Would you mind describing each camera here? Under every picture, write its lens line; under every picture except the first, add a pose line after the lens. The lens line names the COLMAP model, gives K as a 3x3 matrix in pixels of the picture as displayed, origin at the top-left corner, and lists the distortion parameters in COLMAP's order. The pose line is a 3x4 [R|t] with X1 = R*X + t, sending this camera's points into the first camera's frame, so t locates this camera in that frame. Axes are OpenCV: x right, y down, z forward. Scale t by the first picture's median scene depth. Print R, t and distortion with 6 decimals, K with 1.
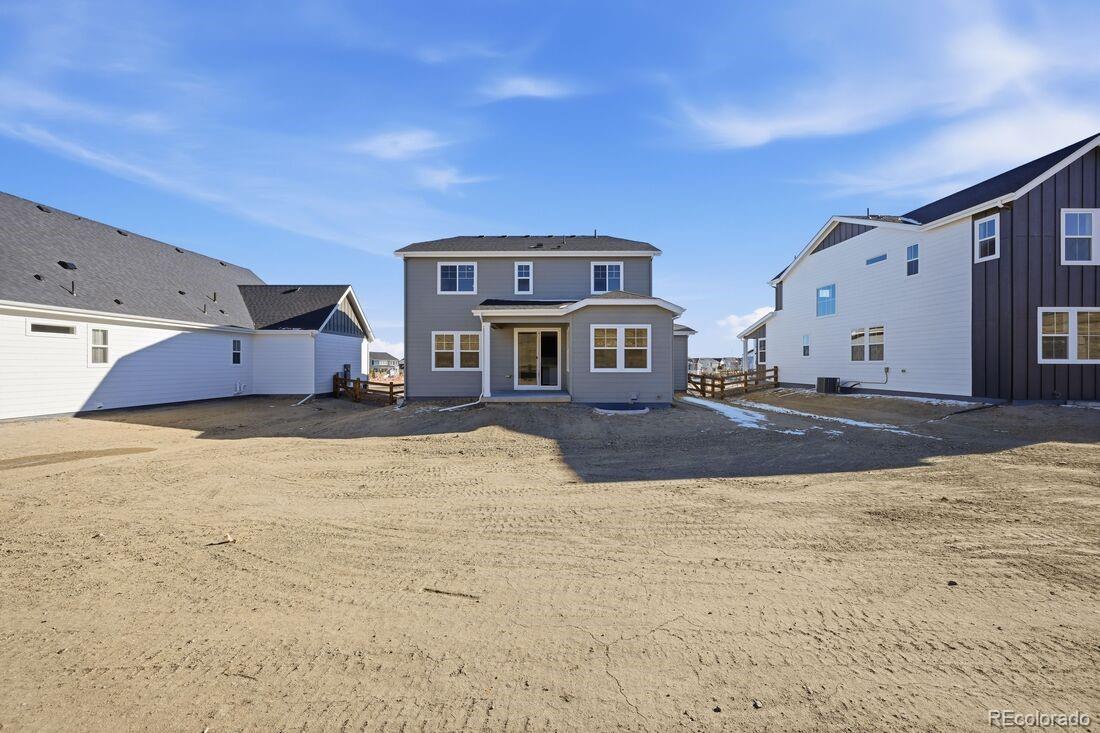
lens RADIAL K [[436.8, 0, 547.4], [0, 436.8, 360.1], [0, 0, 1]] dist [0.000321, 0.000211]
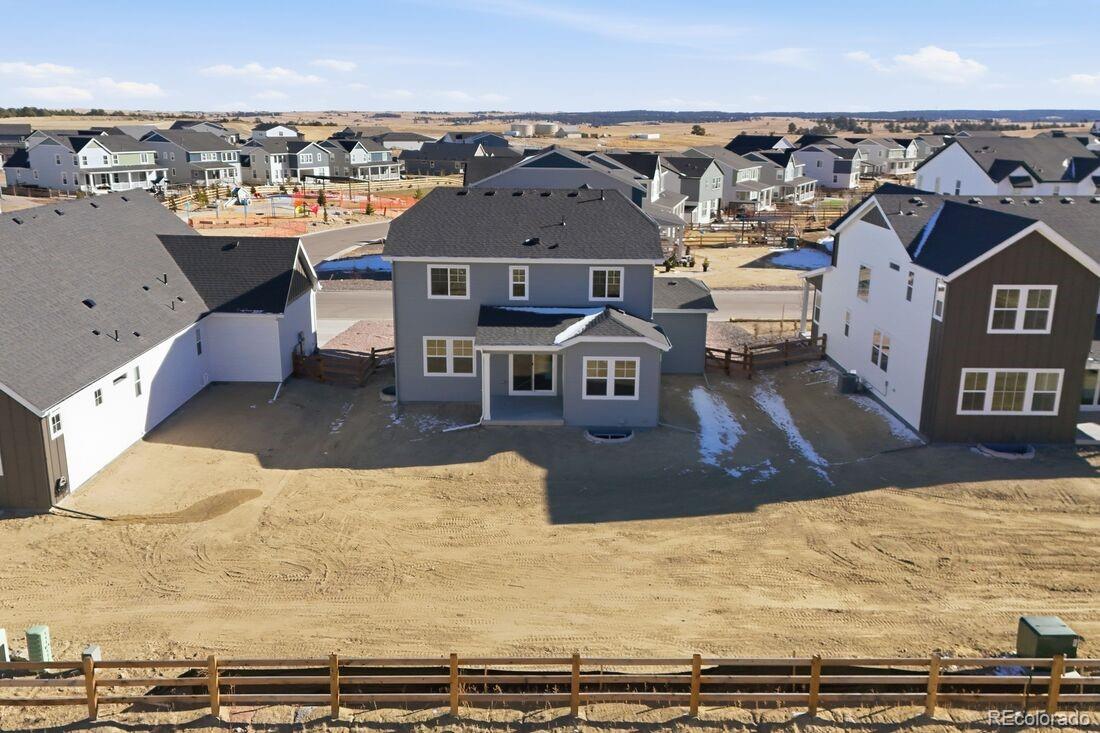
lens RADIAL K [[872.6, 0, 550.0], [0, 872.6, 366.5], [0, 0, 1]] dist [0.077225, -0.000366]
pose [[0.999937, 0.008497, 0.007295, 0.001013], [-0.010014, 0.970039, 0.242745, -0.474486], [-0.005014, -0.242803, 0.970063, -0.890219]]
